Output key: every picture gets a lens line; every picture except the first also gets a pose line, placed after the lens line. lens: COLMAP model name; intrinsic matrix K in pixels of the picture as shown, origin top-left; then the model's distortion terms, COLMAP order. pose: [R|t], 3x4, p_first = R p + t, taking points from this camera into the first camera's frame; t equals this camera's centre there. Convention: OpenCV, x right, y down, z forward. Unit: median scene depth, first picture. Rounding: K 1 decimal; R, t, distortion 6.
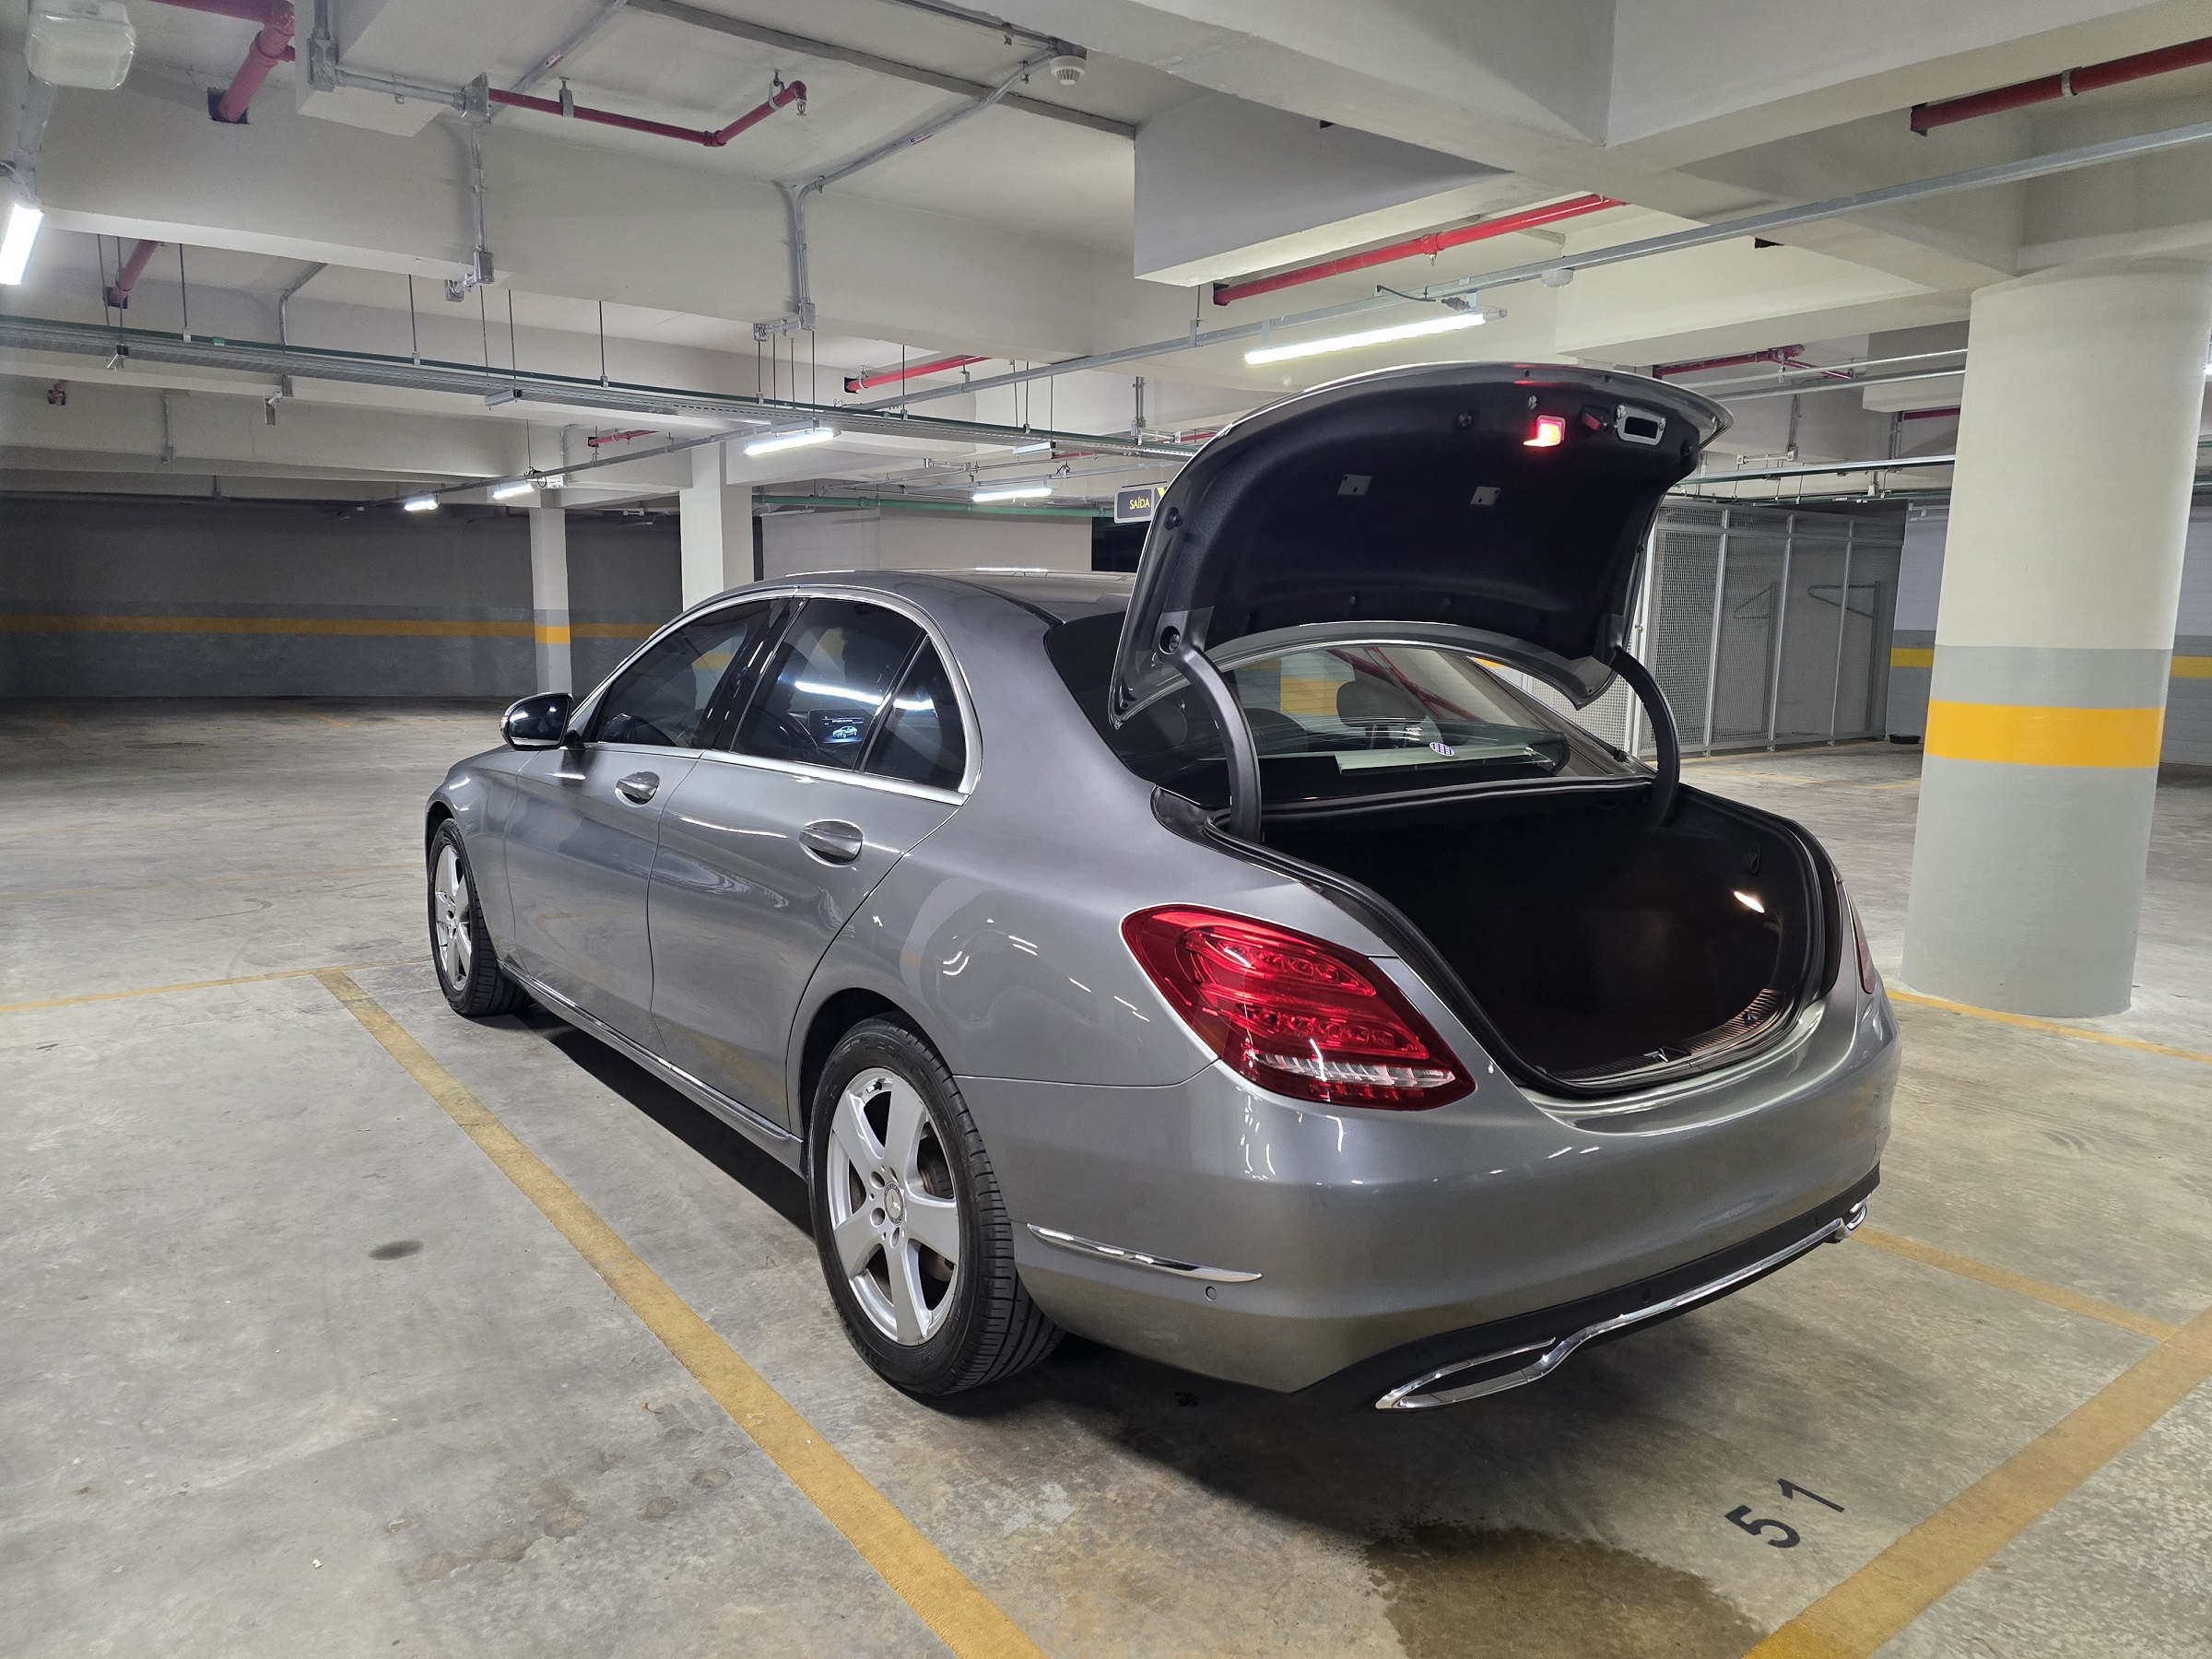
lens RADIAL K [[1468.7, 0, 1080.2], [0, 1468.7, 830.8], [0, 0, 1]] dist [0.055061, -0.045110]
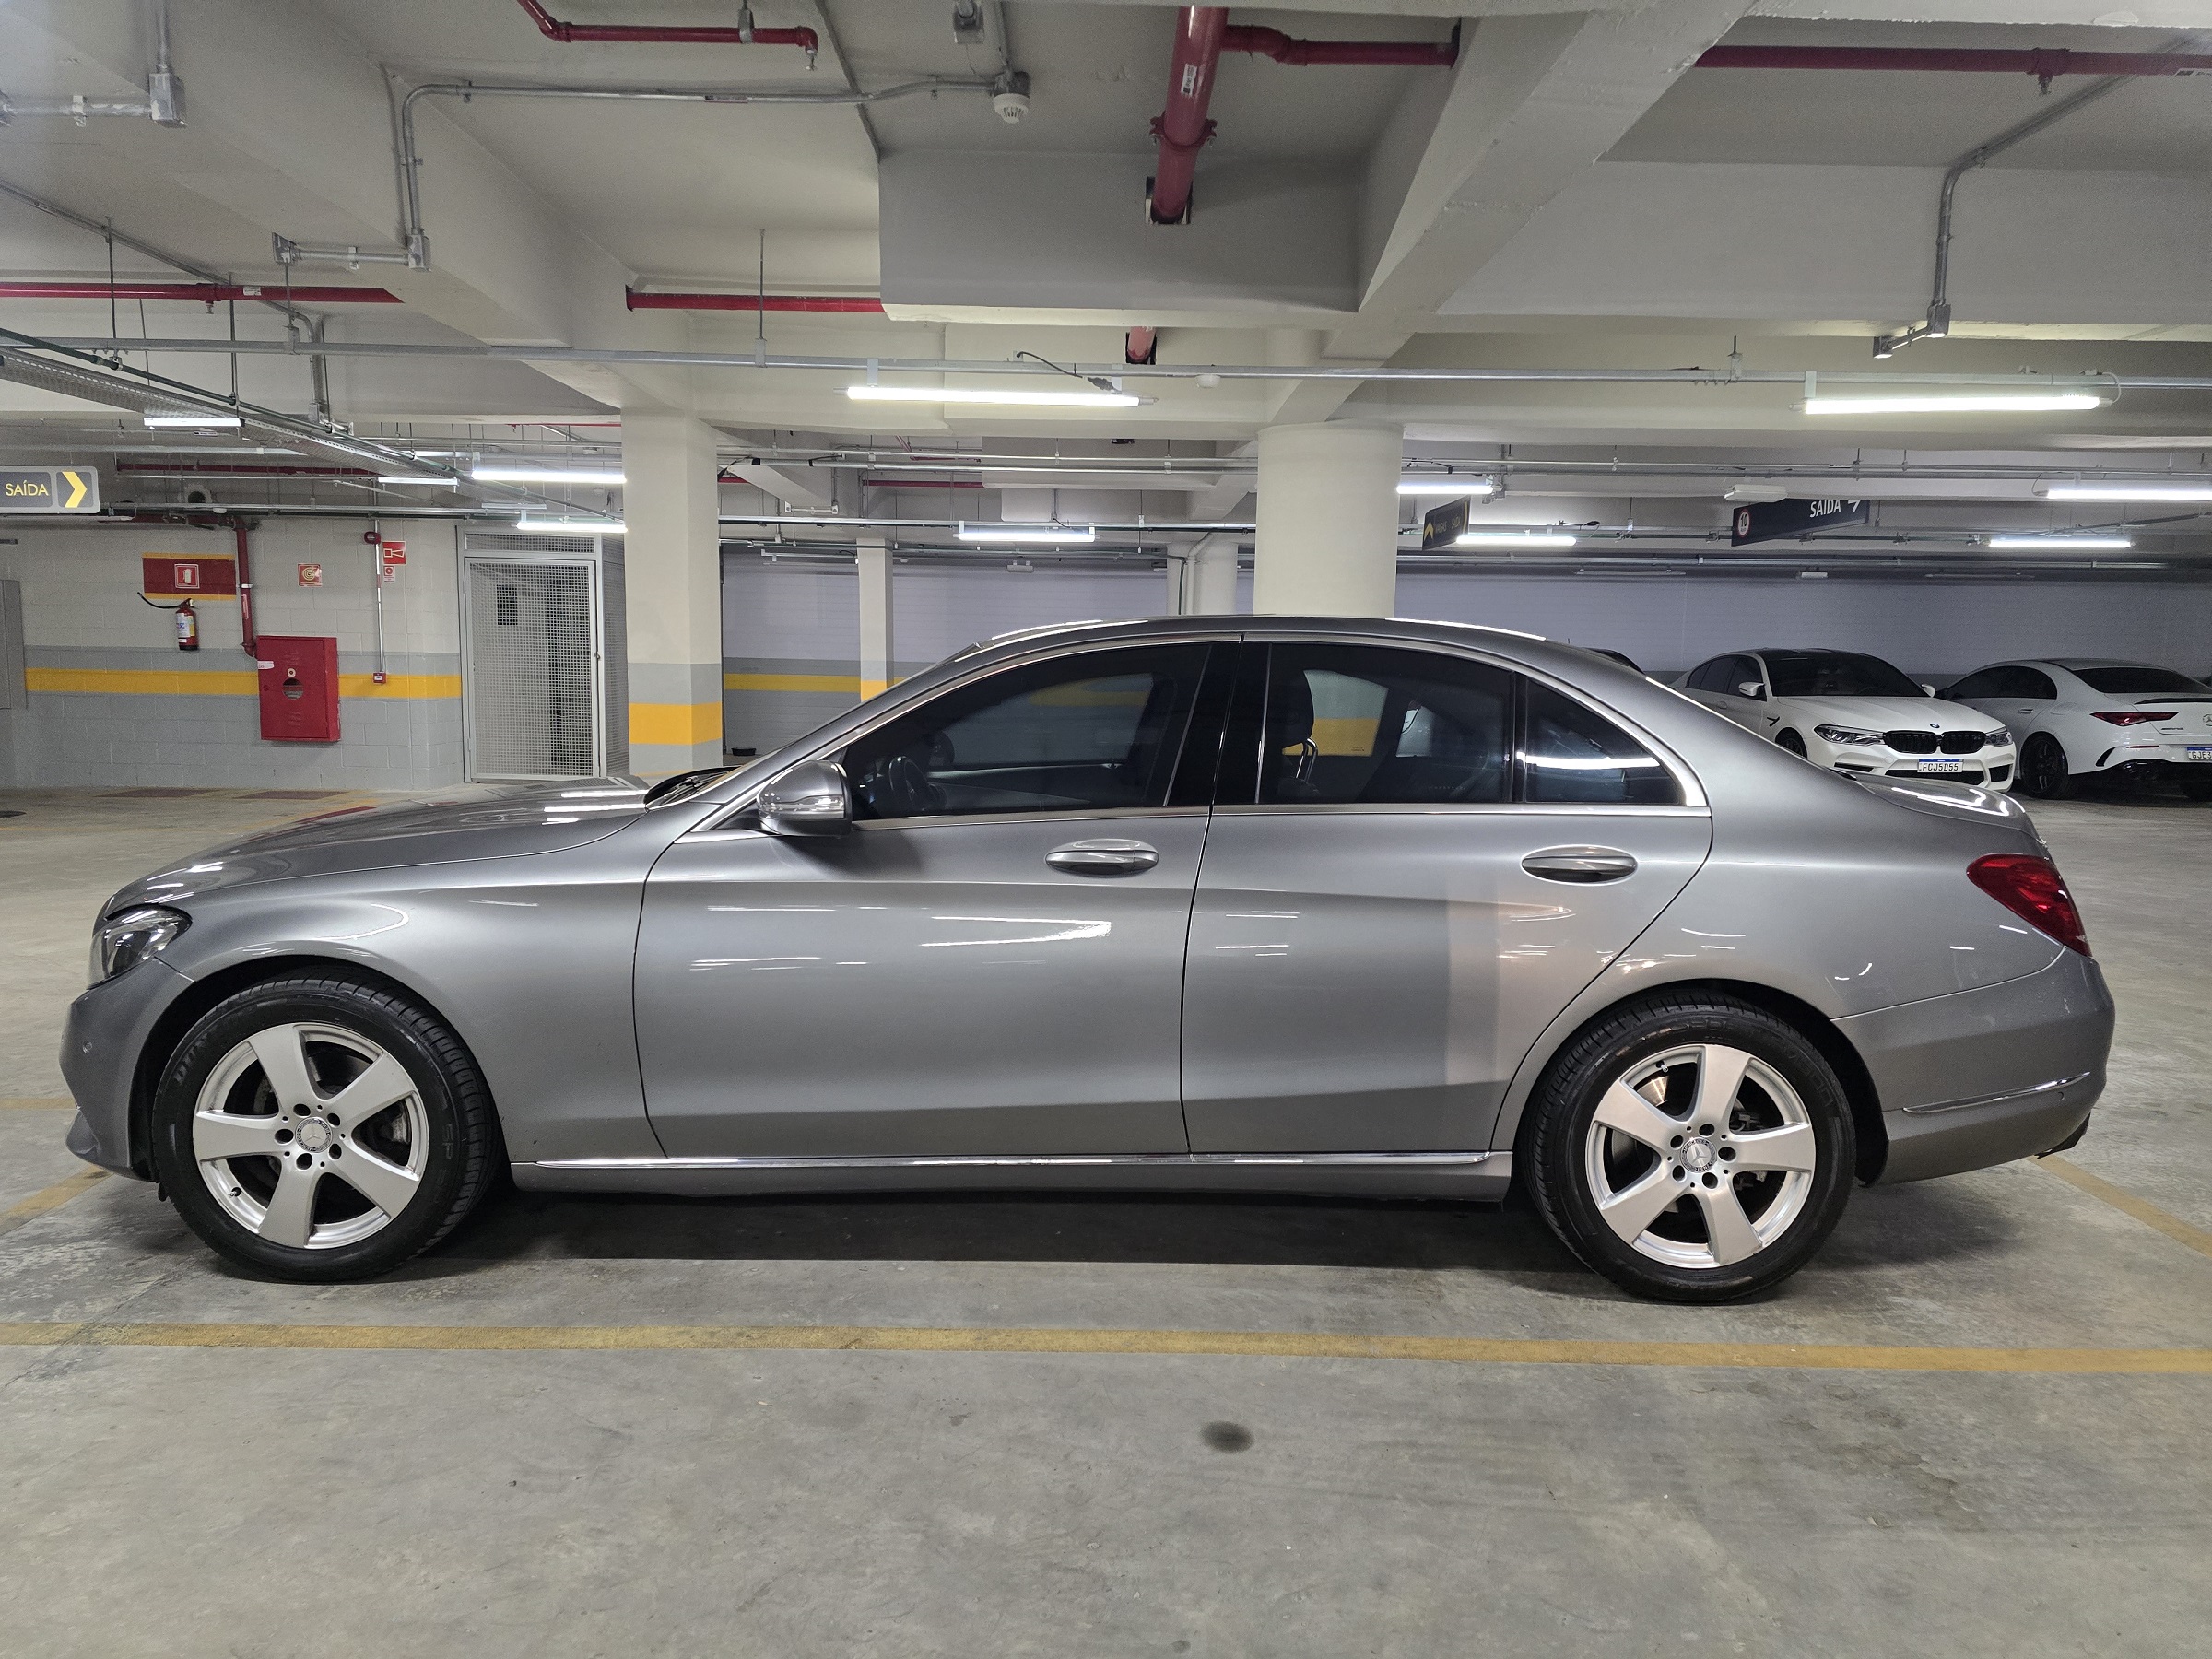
lens RADIAL K [[1466.3, 0, 1092.1], [0, 1466.3, 833.6], [0, 0, 1]] dist [0.060929, -0.052157]
pose [[0.593194, -0.100111, 0.798811, -1.078568], [0.110610, 0.992963, 0.042304, -0.088032], [-0.797425, 0.063262, 0.600093, 0.526215]]
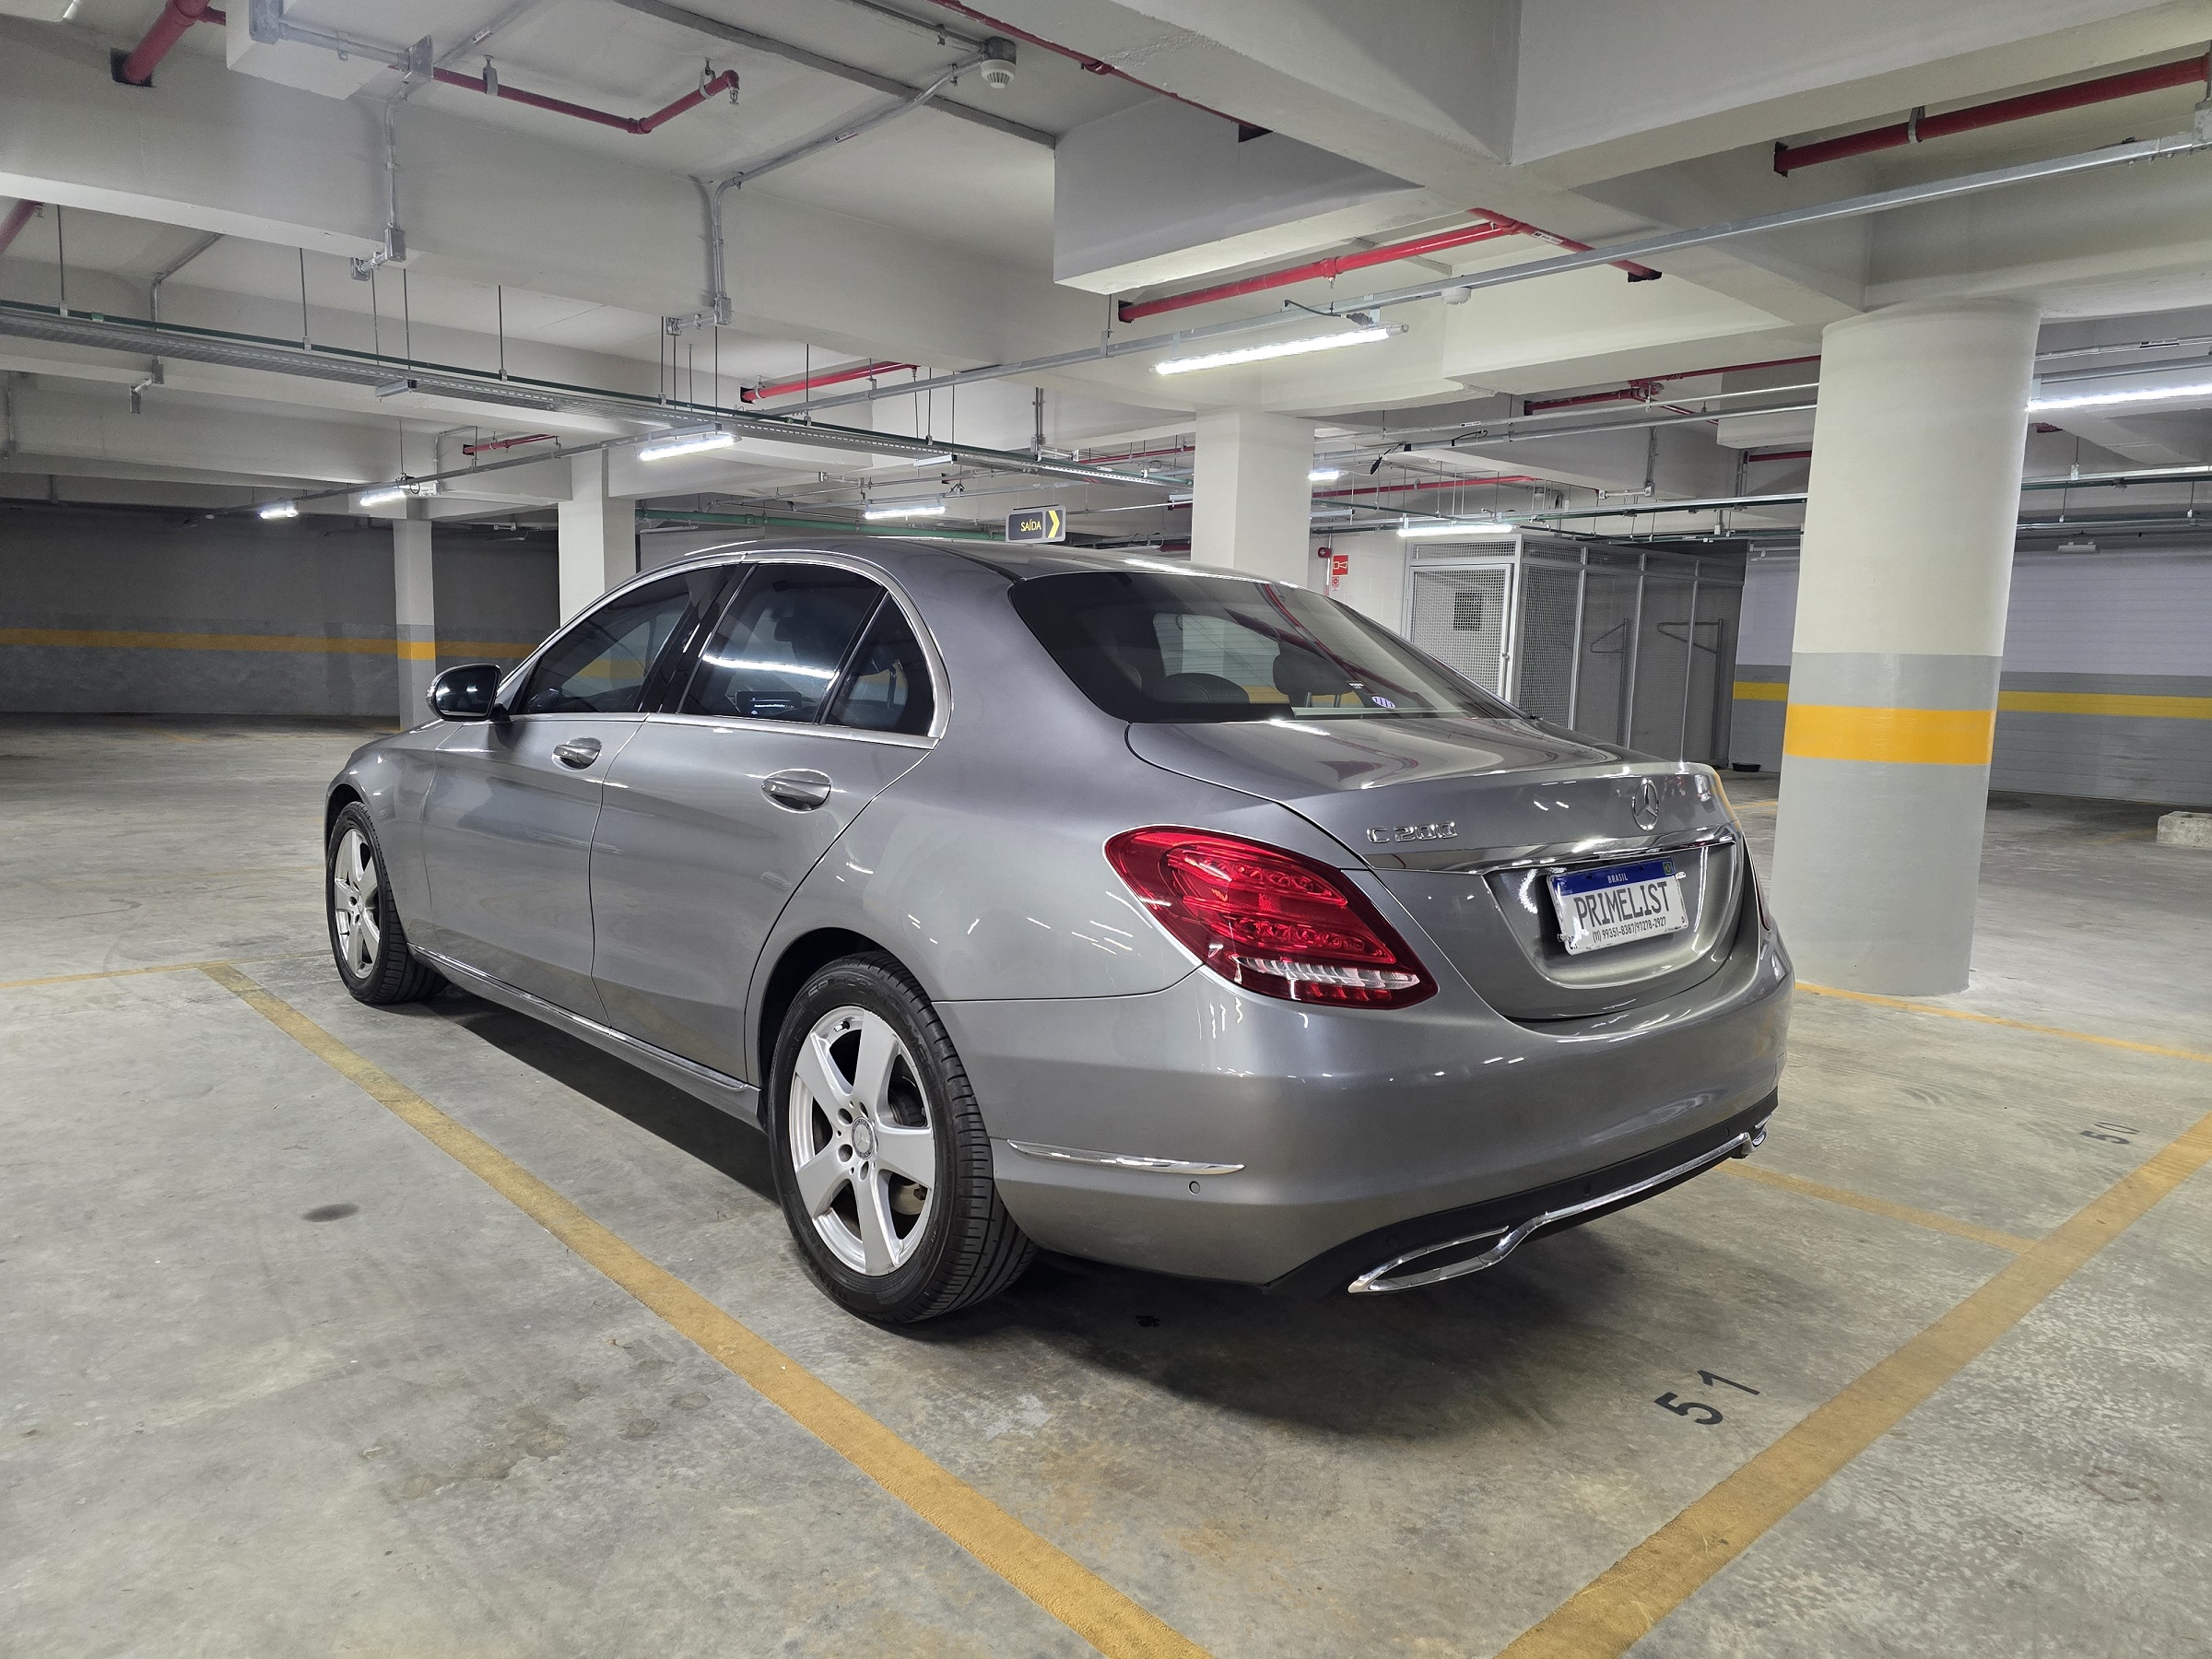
lens RADIAL K [[1466.3, 0, 1092.1], [0, 1466.3, 833.6], [0, 0, 1]] dist [0.060929, -0.052157]
pose [[0.995487, 0.003241, 0.094840, -0.052286], [-0.001089, 0.999741, -0.022730, 0.051814], [-0.094889, 0.022524, 0.995233, -0.027530]]
